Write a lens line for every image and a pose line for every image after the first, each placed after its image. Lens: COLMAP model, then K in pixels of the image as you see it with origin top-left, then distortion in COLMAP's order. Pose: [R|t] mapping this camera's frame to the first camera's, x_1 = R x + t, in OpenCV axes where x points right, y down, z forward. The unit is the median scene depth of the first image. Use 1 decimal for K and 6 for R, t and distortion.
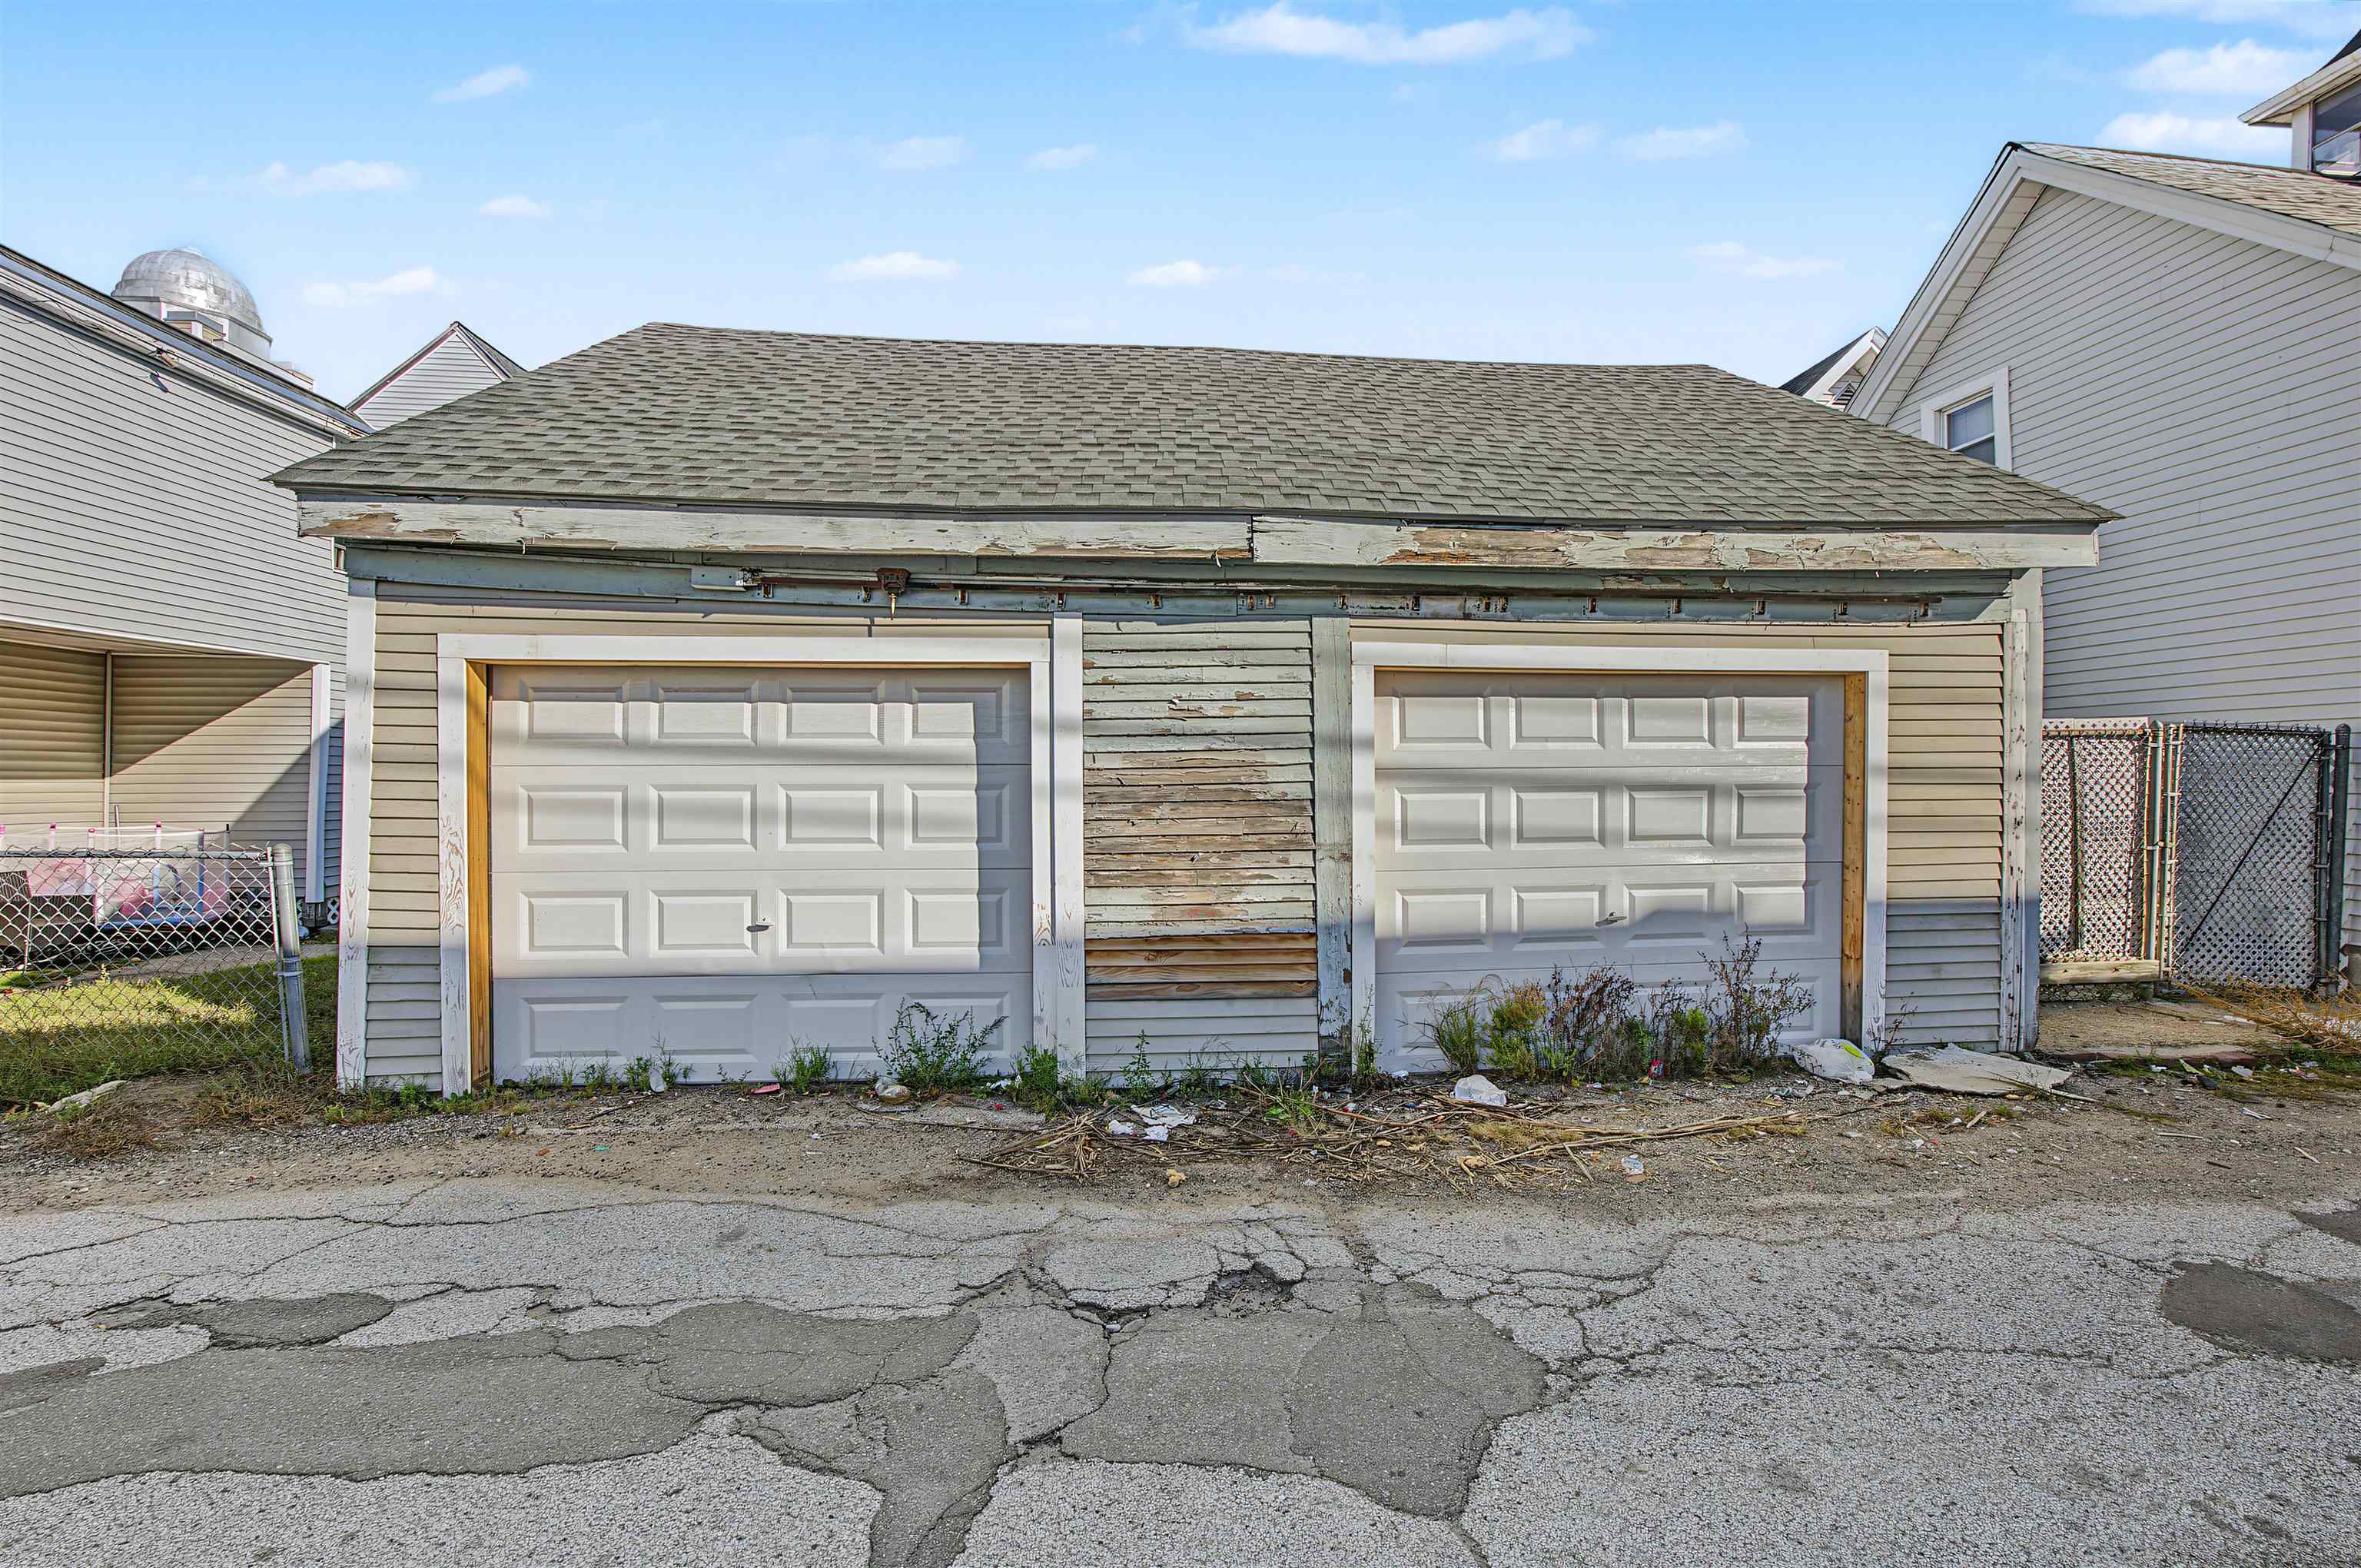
lens RADIAL K [[912.1, 0, 1177.7], [0, 912.1, 781.3], [0, 0, 1]] dist [-0.016766, 0.003740]
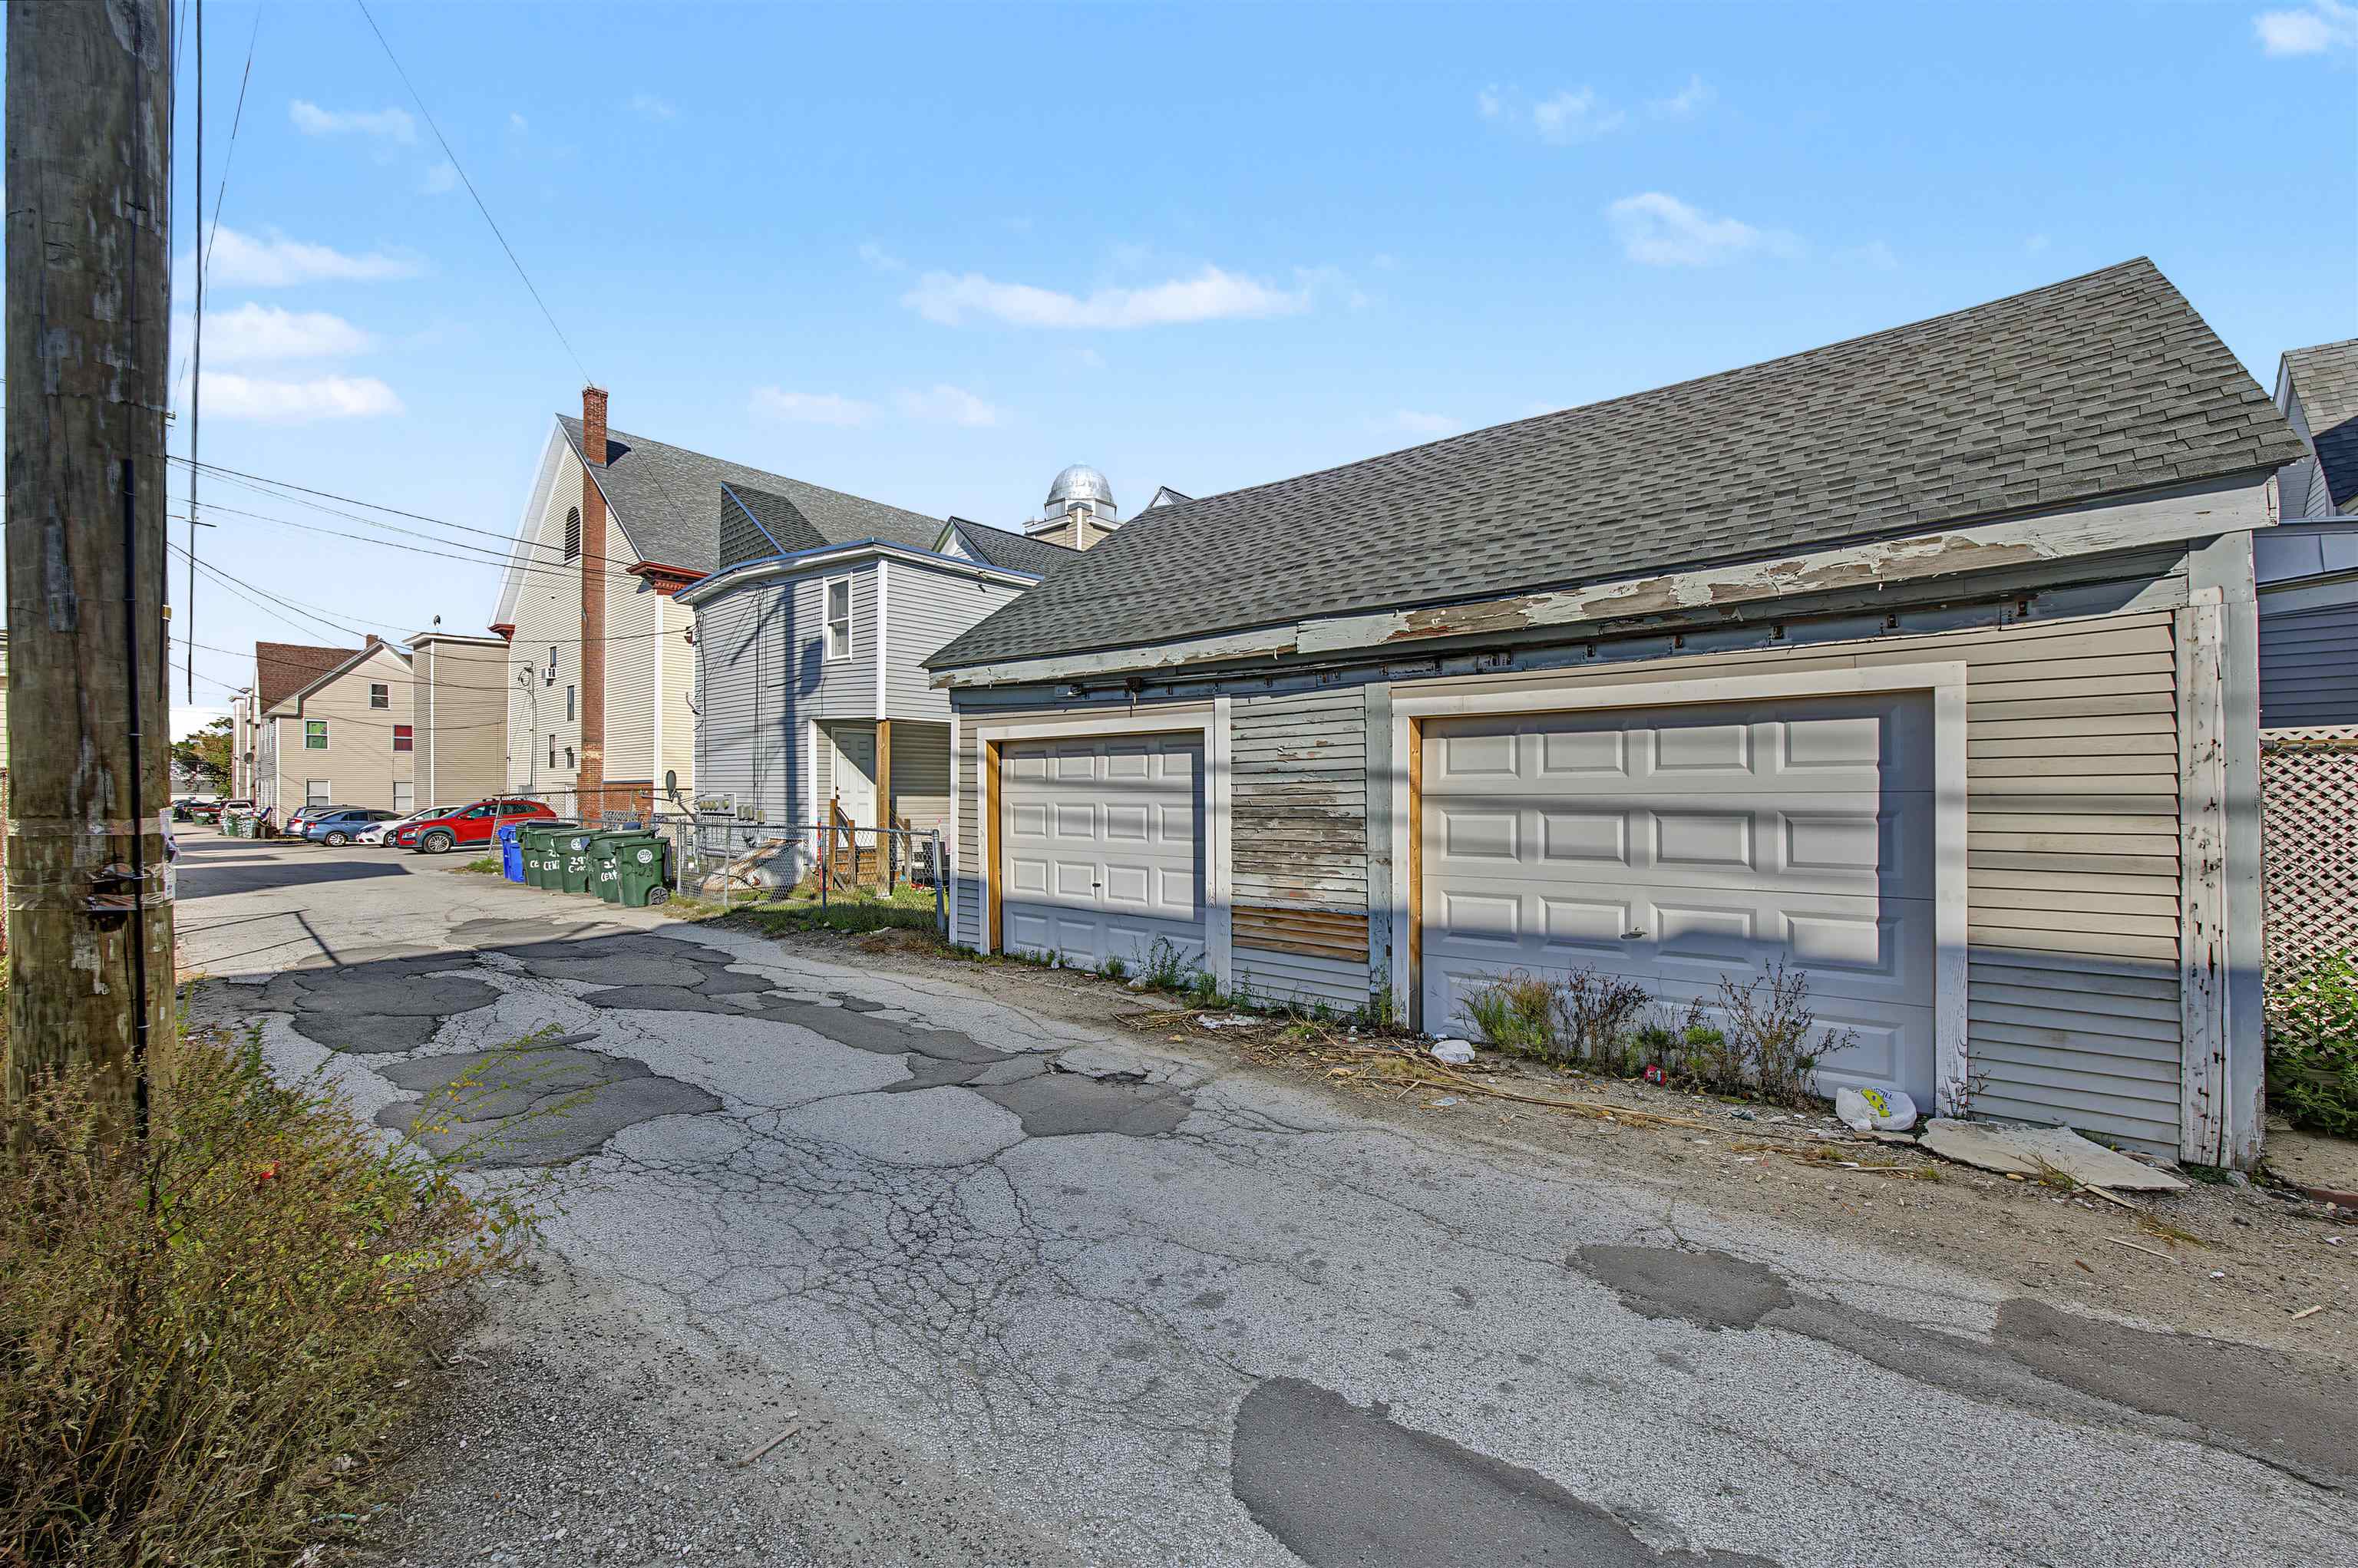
lens RADIAL K [[910.8, 0, 1214.8], [0, 910.8, 800.1], [0, 0, 1]] dist [-0.016766, 0.003740]
pose [[0.737192, 0.006209, -0.675655, 0.907525], [-0.003056, 0.999978, 0.005855, -0.013642], [0.675677, -0.002252, 0.737195, -0.149604]]
